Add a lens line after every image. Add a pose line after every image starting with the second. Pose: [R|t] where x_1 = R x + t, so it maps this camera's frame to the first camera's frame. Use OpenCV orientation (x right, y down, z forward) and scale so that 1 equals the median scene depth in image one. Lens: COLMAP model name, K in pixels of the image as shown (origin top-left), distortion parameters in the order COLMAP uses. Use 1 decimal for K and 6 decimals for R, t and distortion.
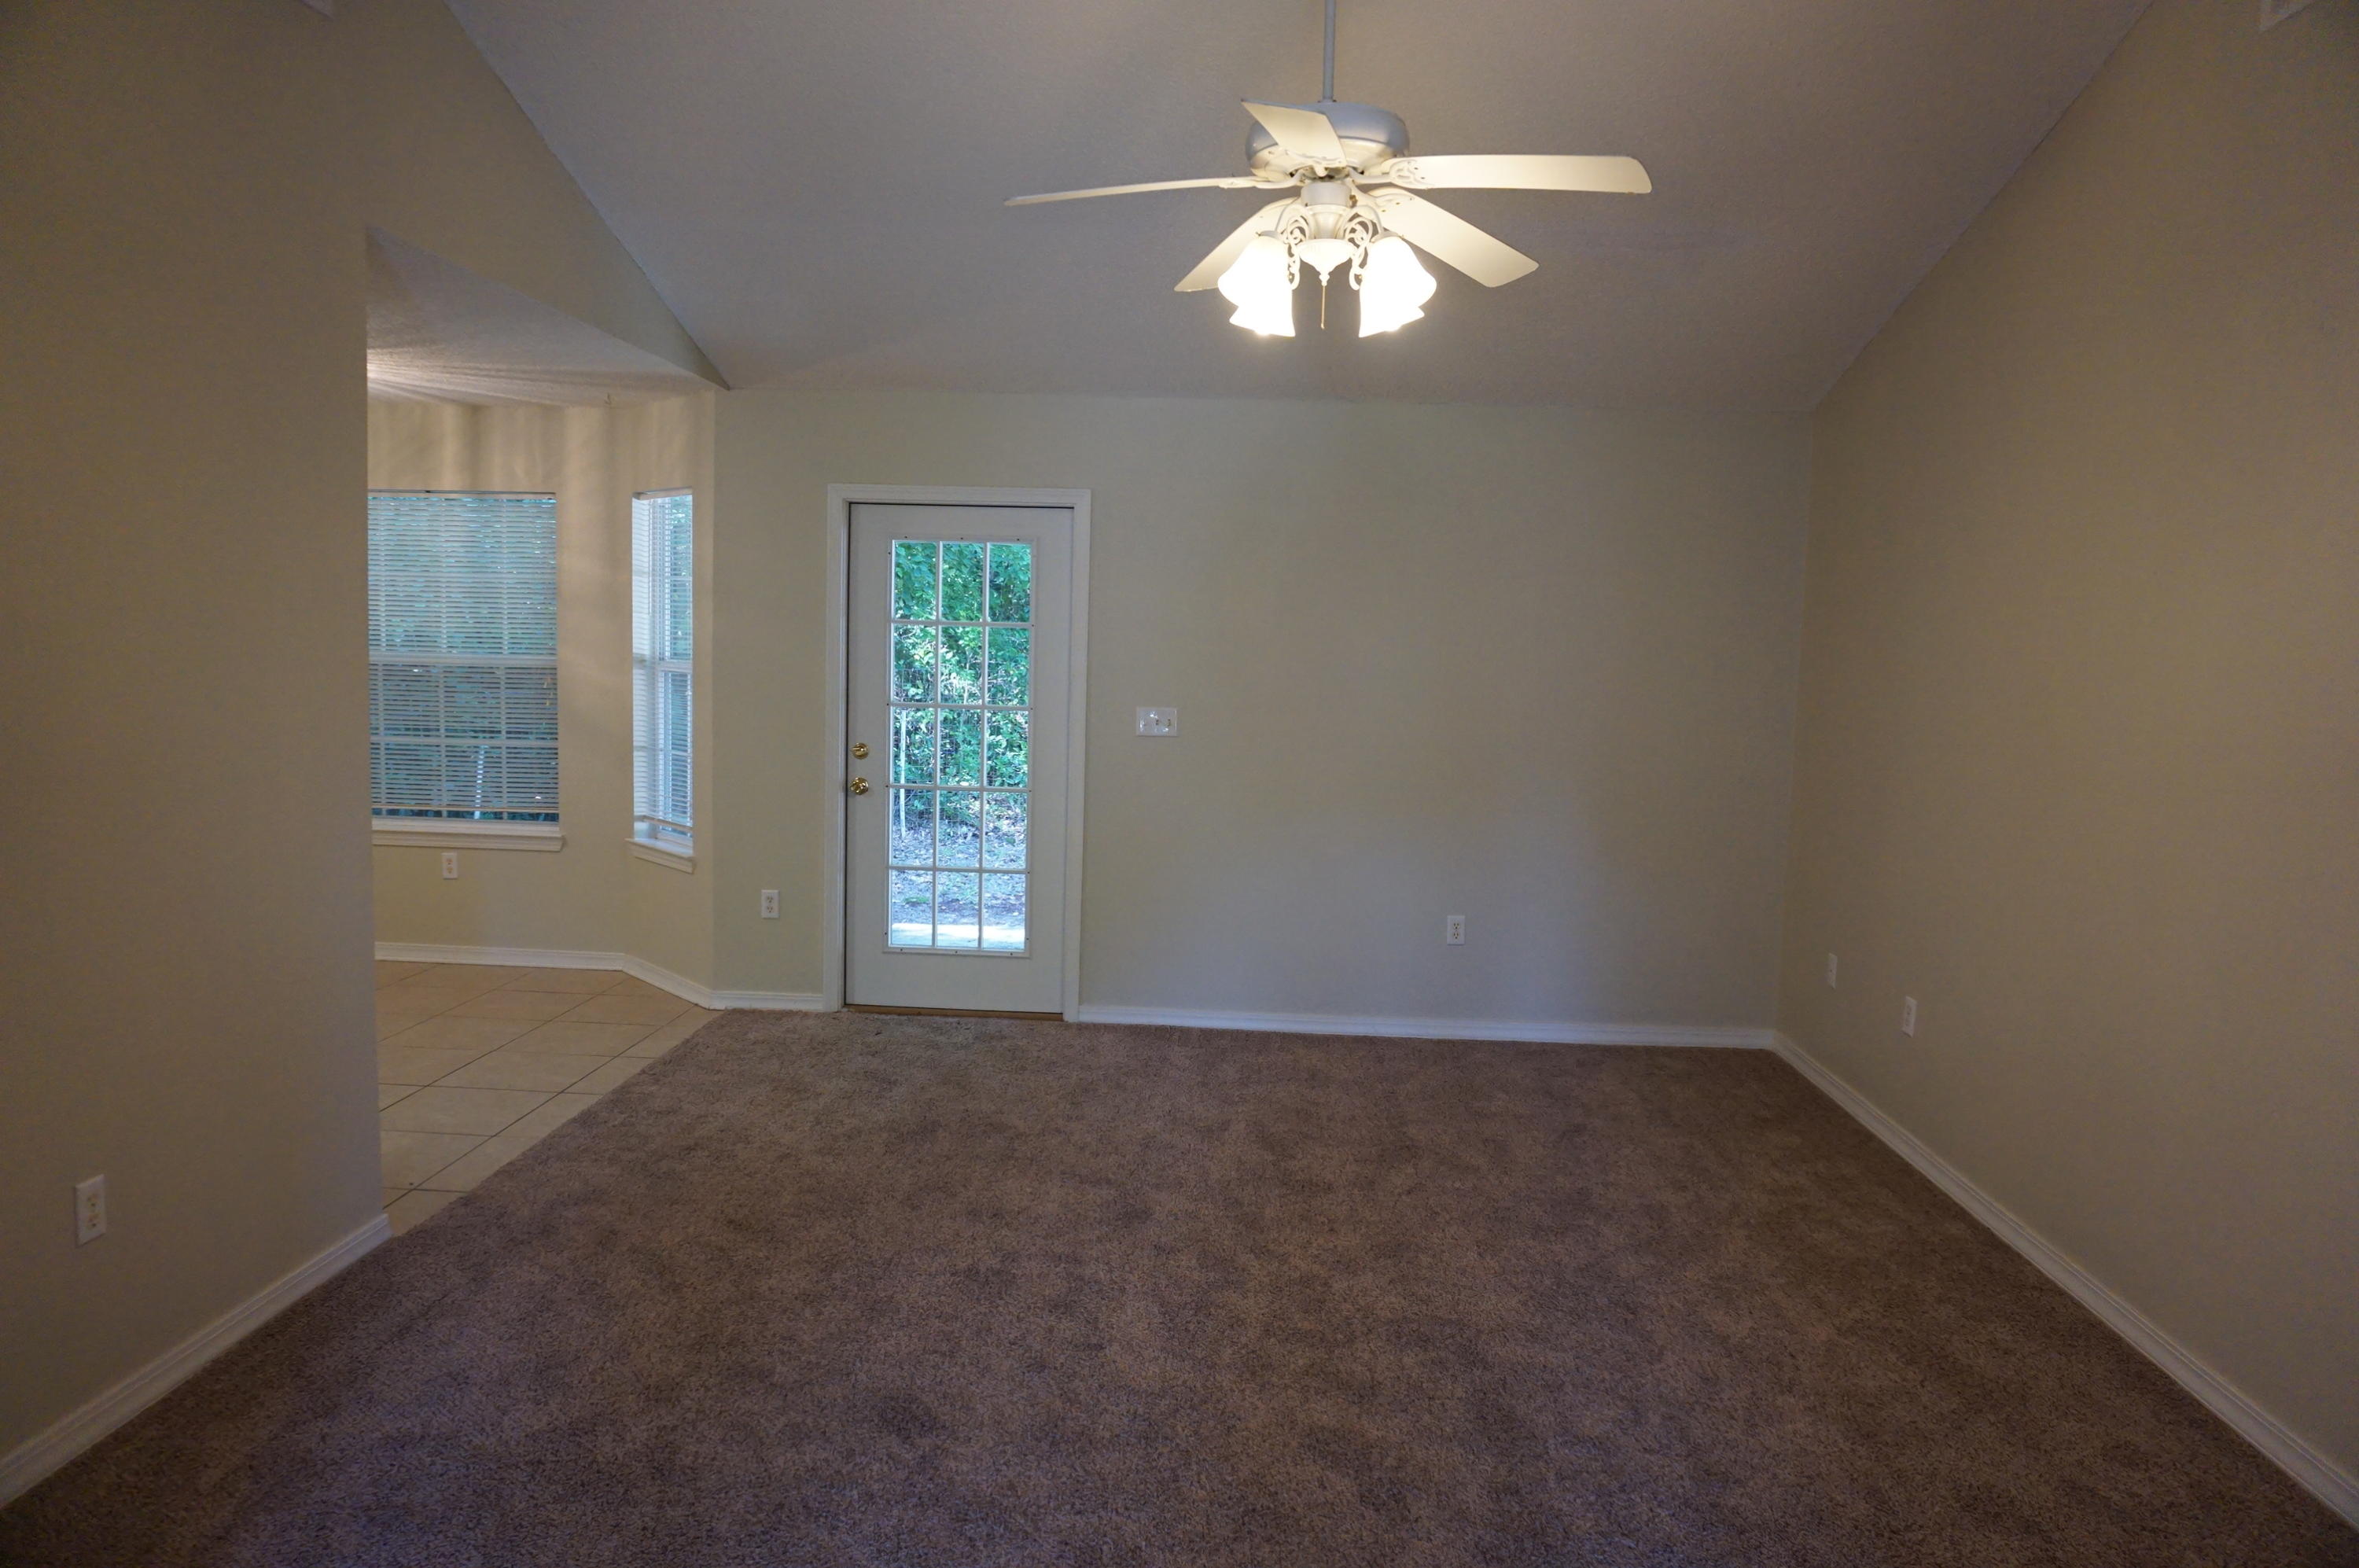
lens RADIAL K [[1573.9, 0, 1174.1], [0, 1573.9, 779.3], [0, 0, 1]] dist [-0.050579, 0.026226]
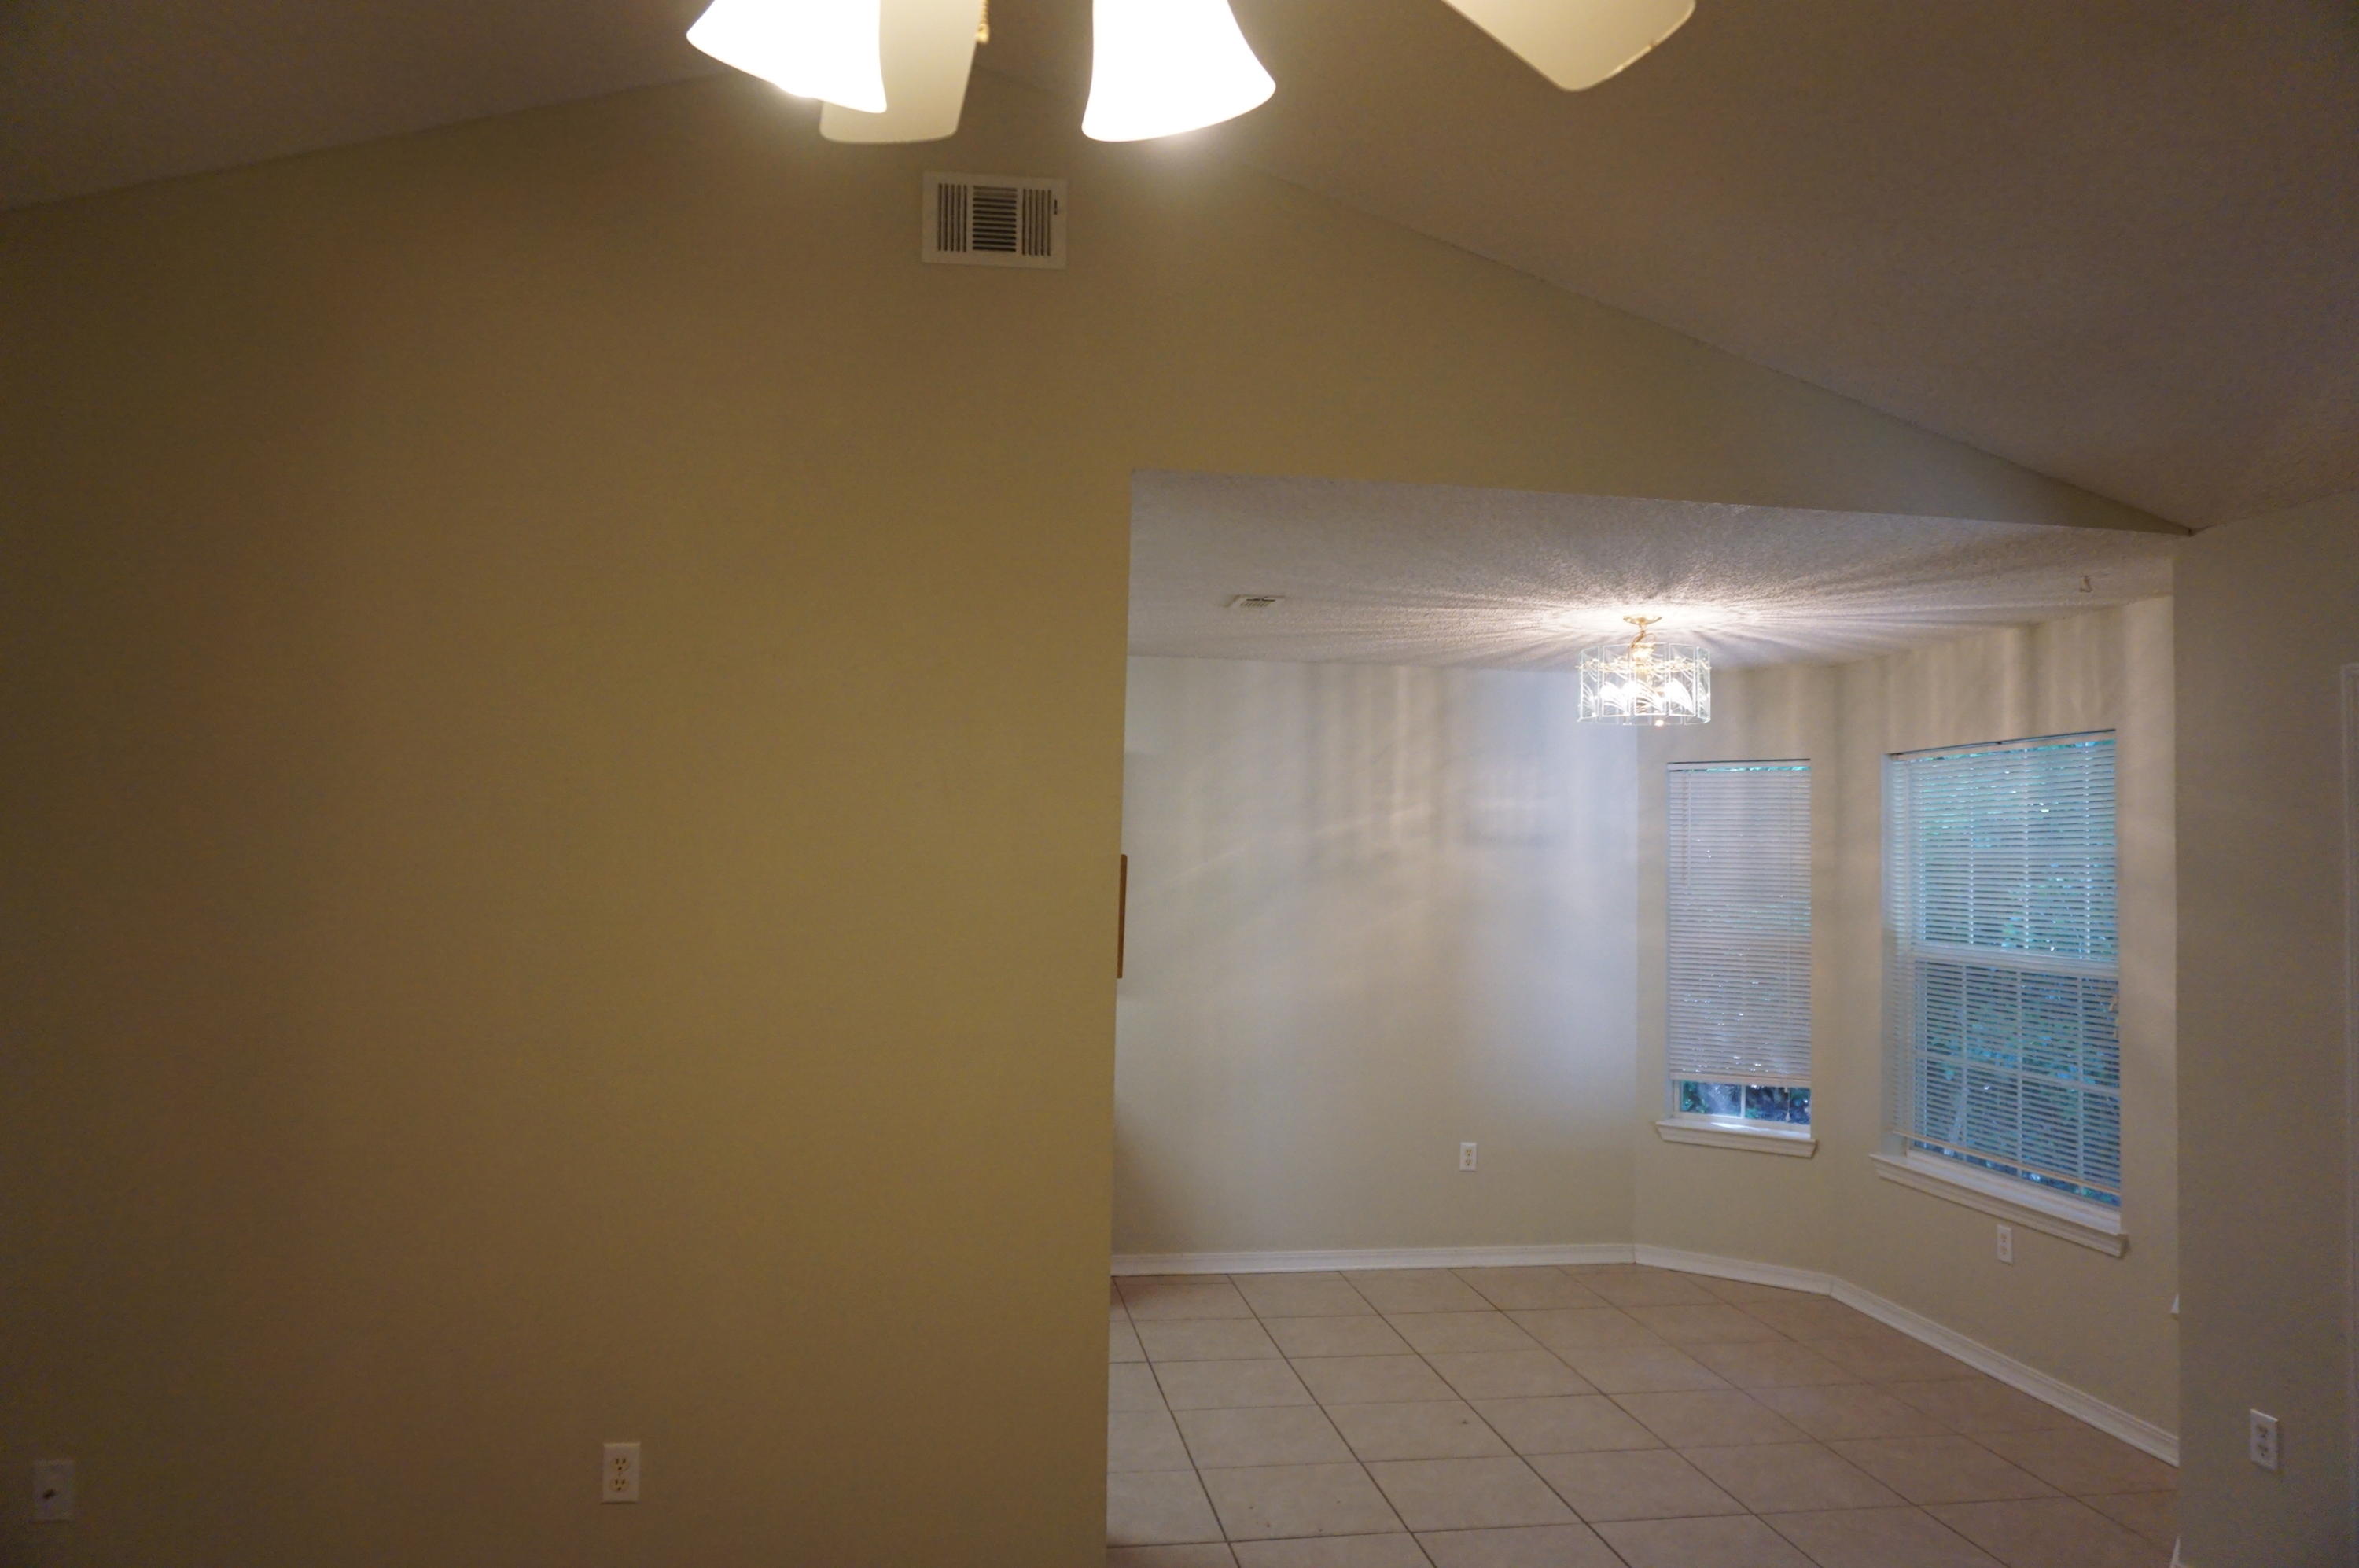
lens RADIAL K [[1573.9, 0, 1174.1], [0, 1573.9, 779.3], [0, 0, 1]] dist [-0.050579, 0.026226]
pose [[0.200697, -0.073779, -0.976871, 0.223255], [-0.100300, 0.990372, -0.095405, -0.063804], [0.974505, 0.117128, 0.191364, 0.550263]]
